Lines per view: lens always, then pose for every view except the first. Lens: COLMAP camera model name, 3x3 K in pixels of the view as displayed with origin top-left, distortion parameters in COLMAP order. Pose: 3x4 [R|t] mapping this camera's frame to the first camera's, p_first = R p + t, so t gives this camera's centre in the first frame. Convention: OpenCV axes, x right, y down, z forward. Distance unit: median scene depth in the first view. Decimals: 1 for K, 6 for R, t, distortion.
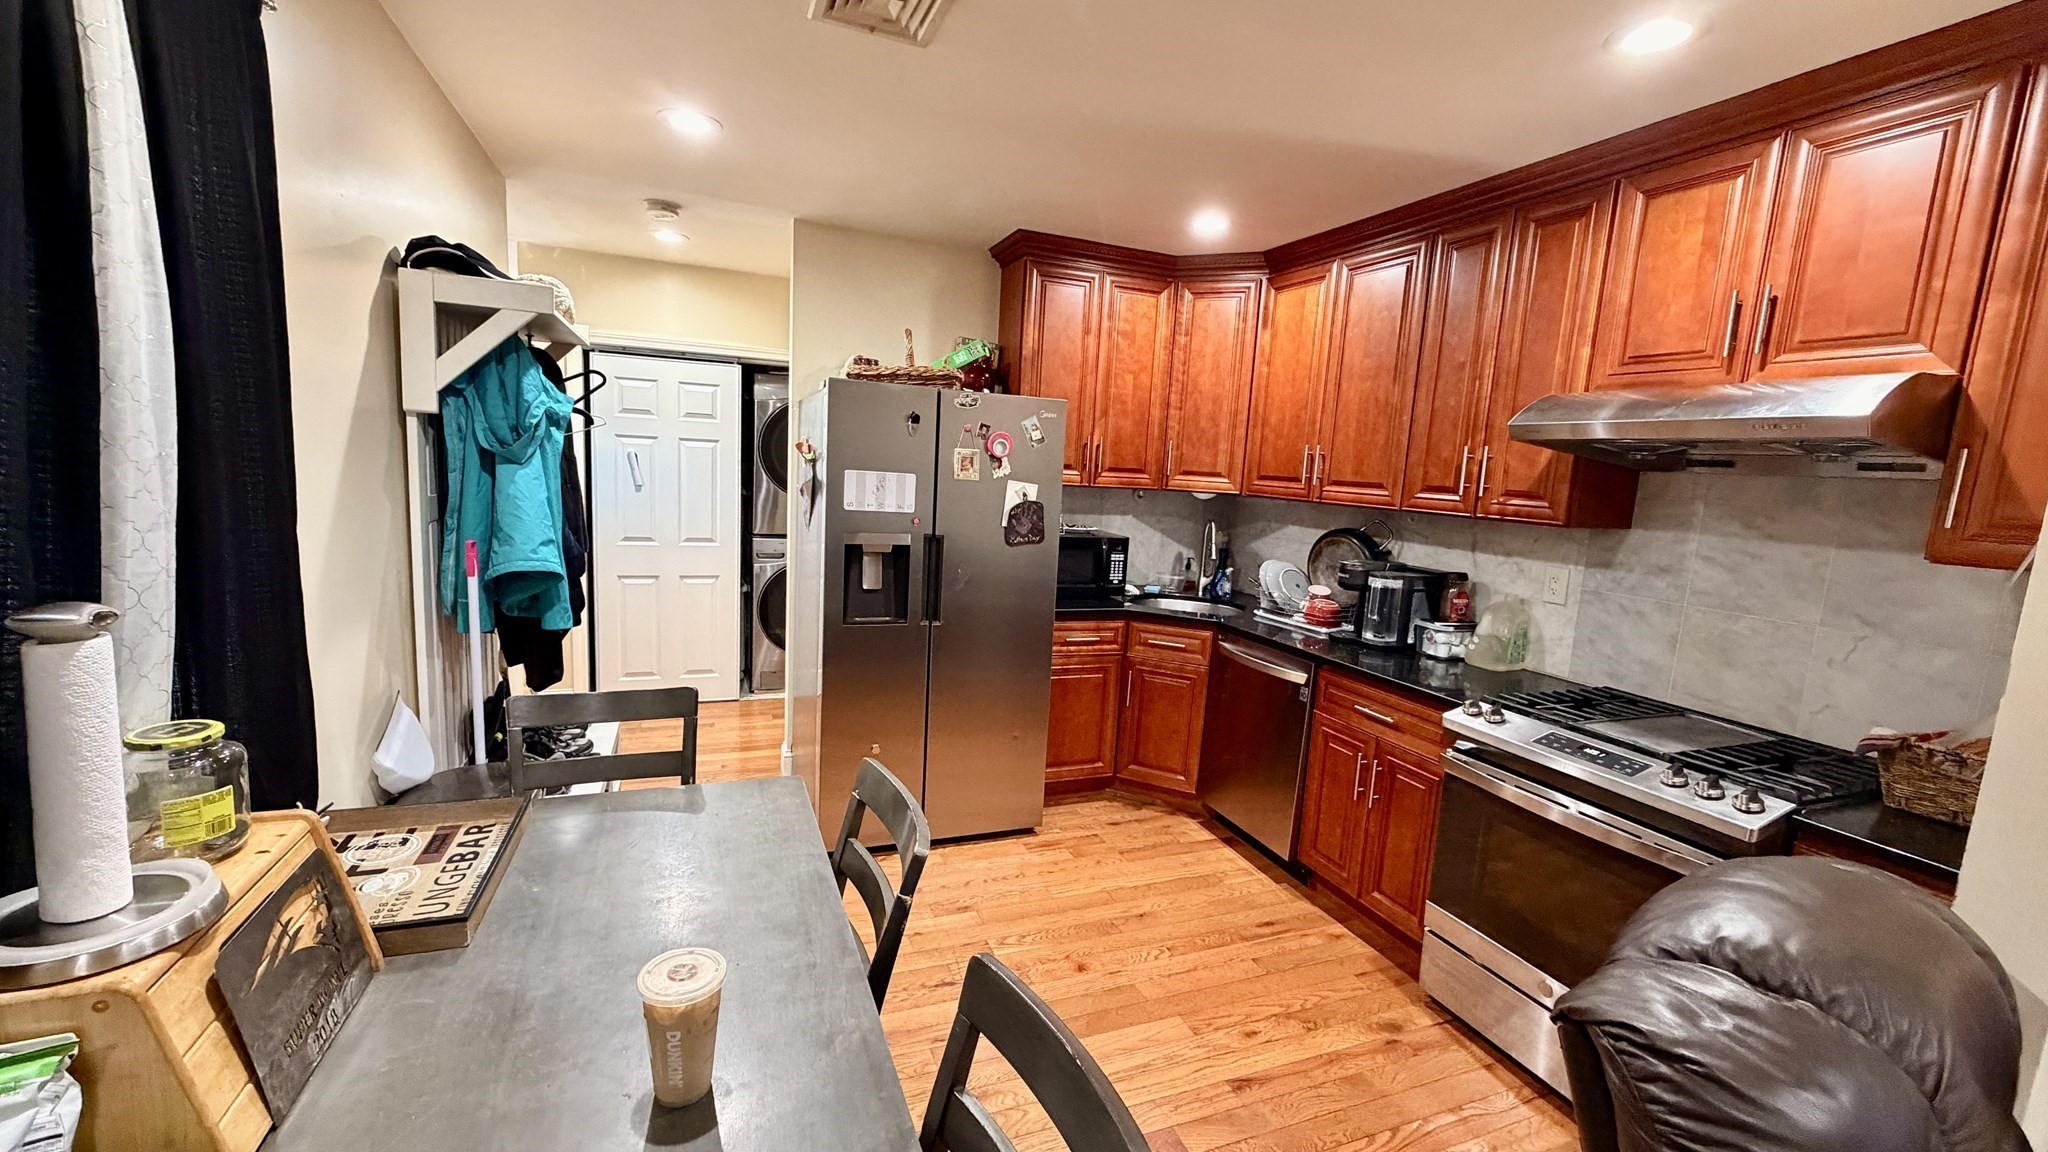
lens RADIAL K [[815.1, 0, 1018.3], [0, 815.1, 578.2], [0, 0, 1]] dist [-0.000013, -0.000079]
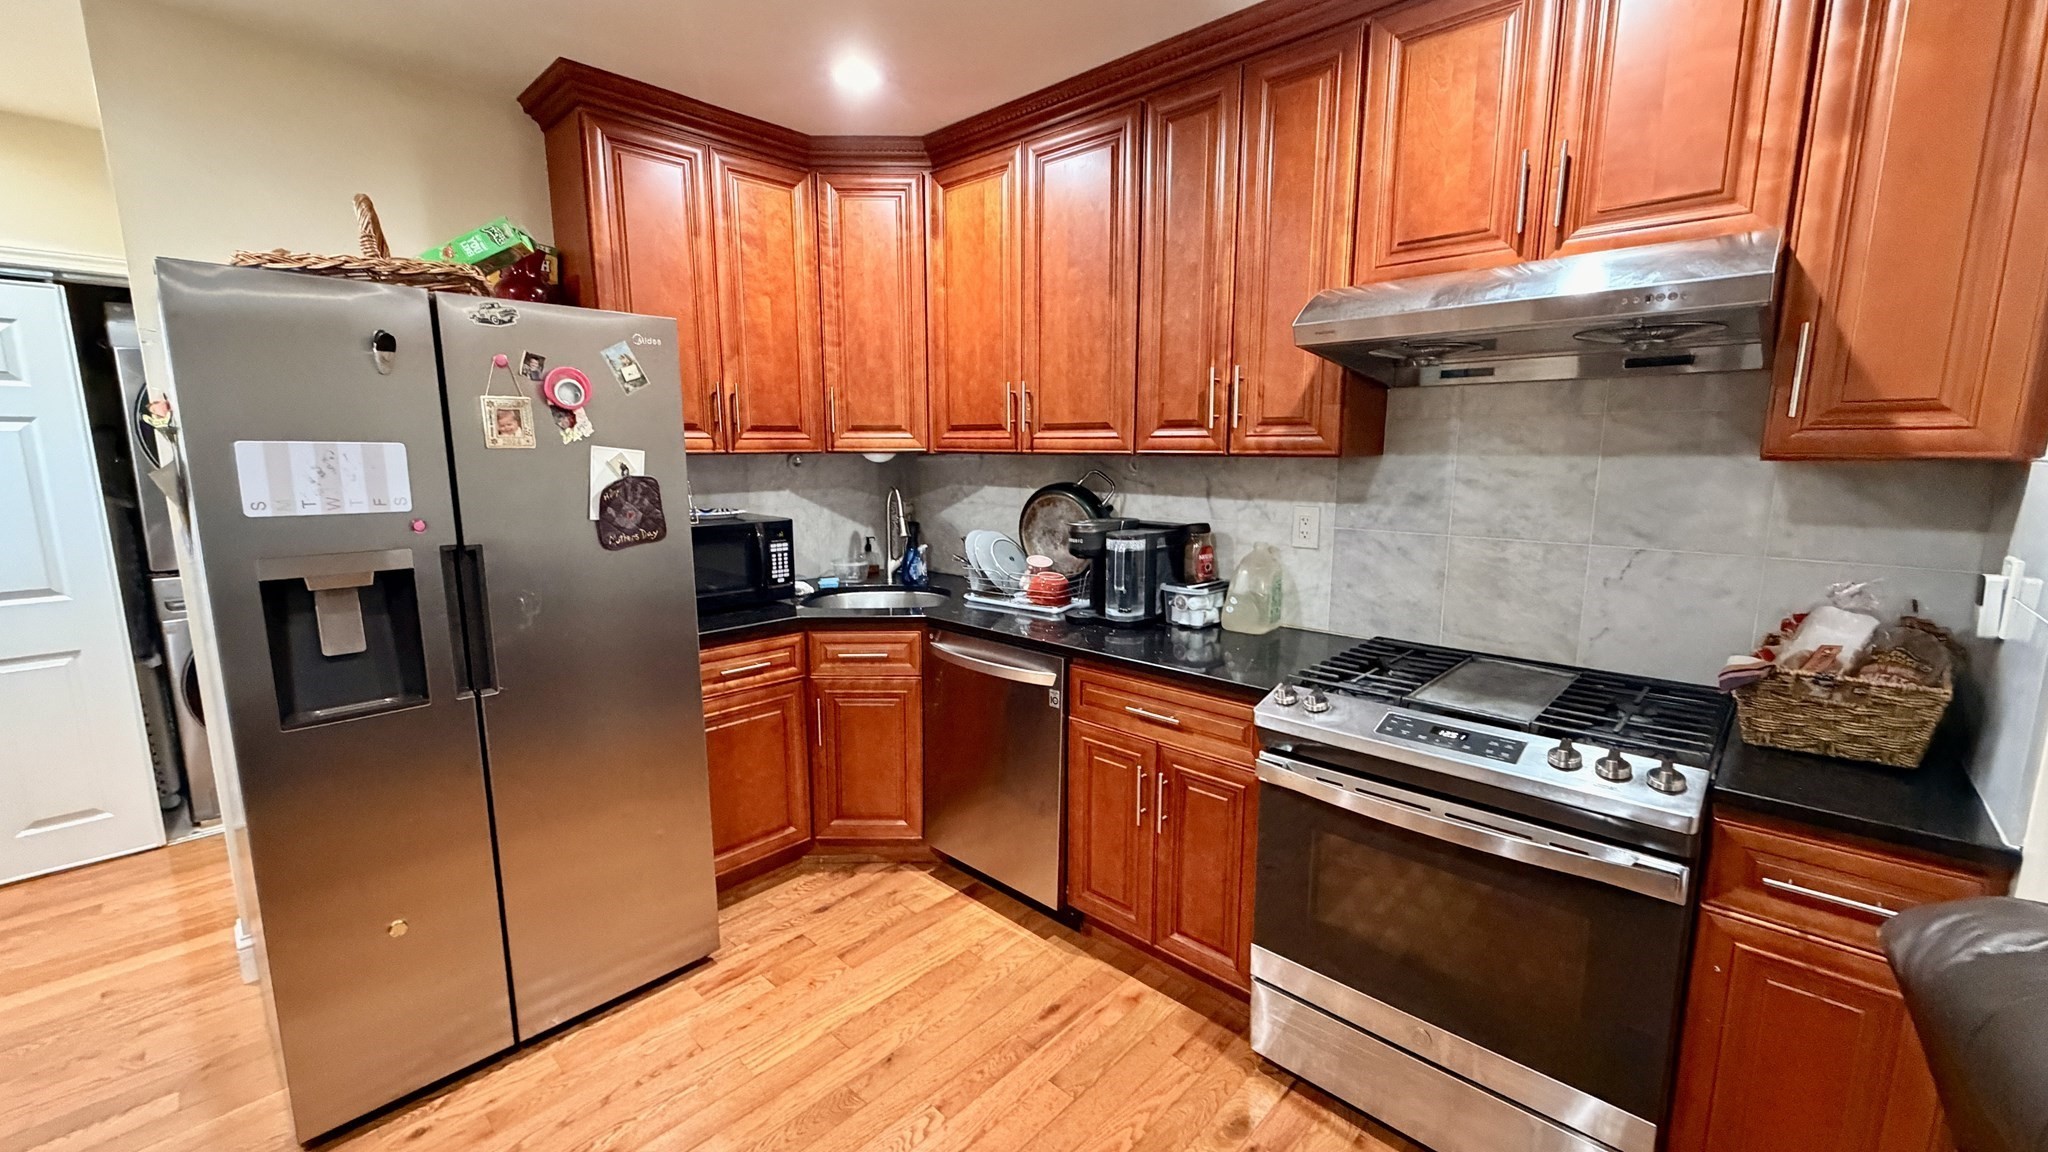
lens RADIAL K [[815.1, 0, 1018.3], [0, 815.1, 578.2], [0, 0, 1]] dist [-0.000013, -0.000079]
pose [[0.905044, -0.123765, 0.406913, 0.017553], [0.111646, 0.992307, 0.053498, -0.016720], [-0.410404, -0.002988, 0.911899, 0.301978]]
